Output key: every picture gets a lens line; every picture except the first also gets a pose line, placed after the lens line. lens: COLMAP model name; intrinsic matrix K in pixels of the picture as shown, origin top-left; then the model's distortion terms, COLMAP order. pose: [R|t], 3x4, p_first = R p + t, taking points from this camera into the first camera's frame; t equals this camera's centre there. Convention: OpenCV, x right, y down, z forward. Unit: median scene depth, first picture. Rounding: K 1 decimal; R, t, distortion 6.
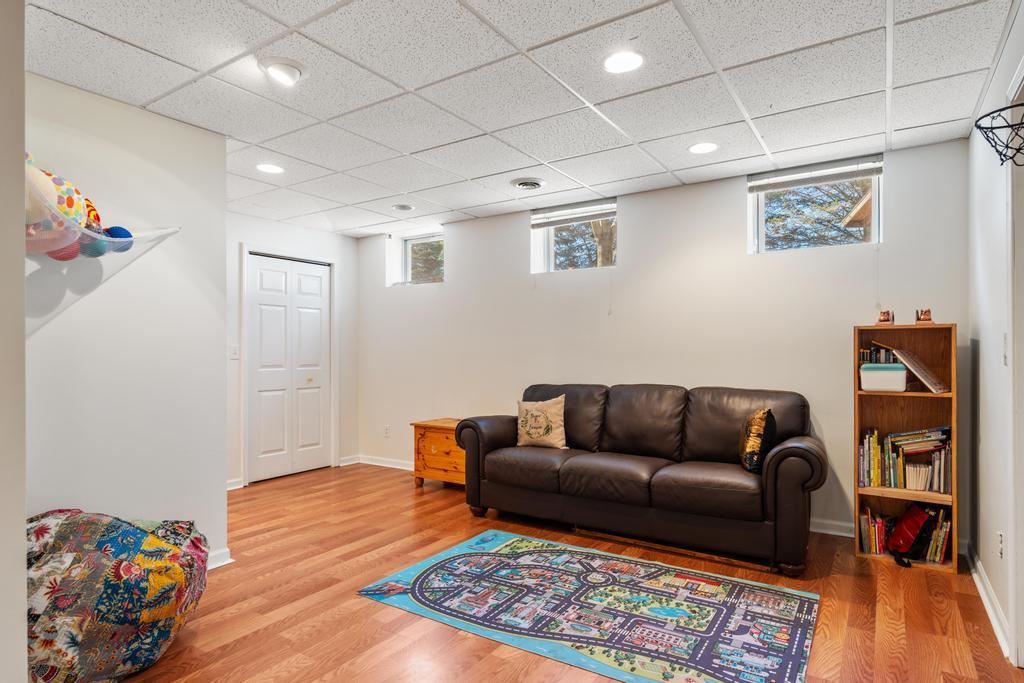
lens RADIAL K [[575.8, 0, 511.5], [0, 575.8, 345.4], [0, 0, 1]] dist [-0.005791, 0.000216]
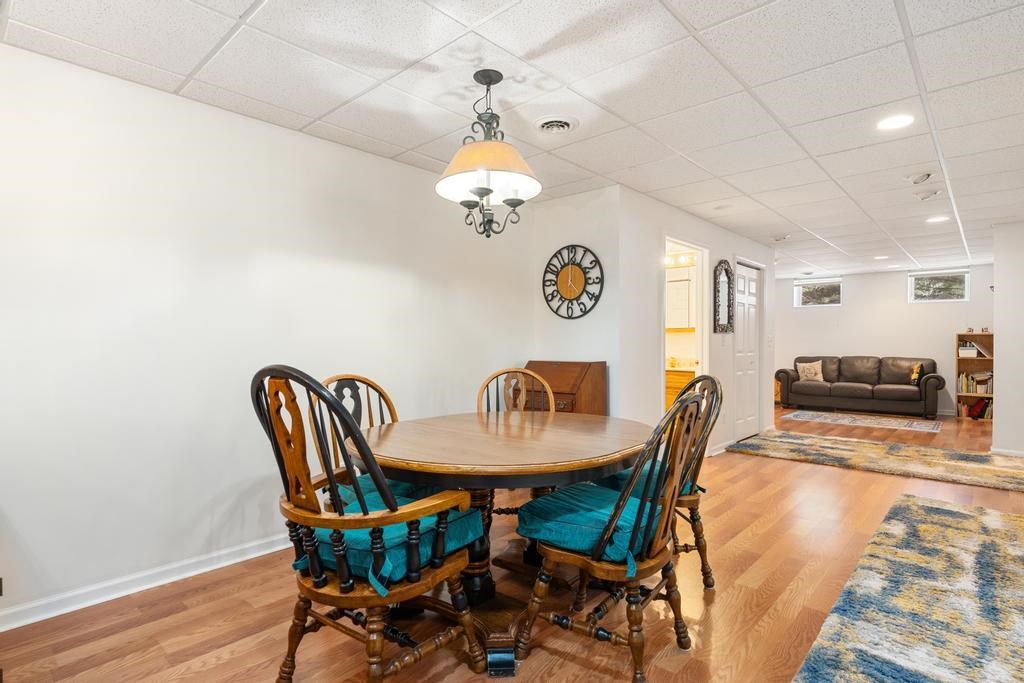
lens RADIAL K [[534.7, 0, 512.1], [0, 534.7, 342.8], [0, 0, 1]] dist [0.000919, -0.000417]
pose [[0.988163, 0.006138, -0.153288, -1.086453], [-0.003788, 0.999871, 0.015617, -0.021246], [0.153364, -0.014851, 0.988058, -1.812442]]
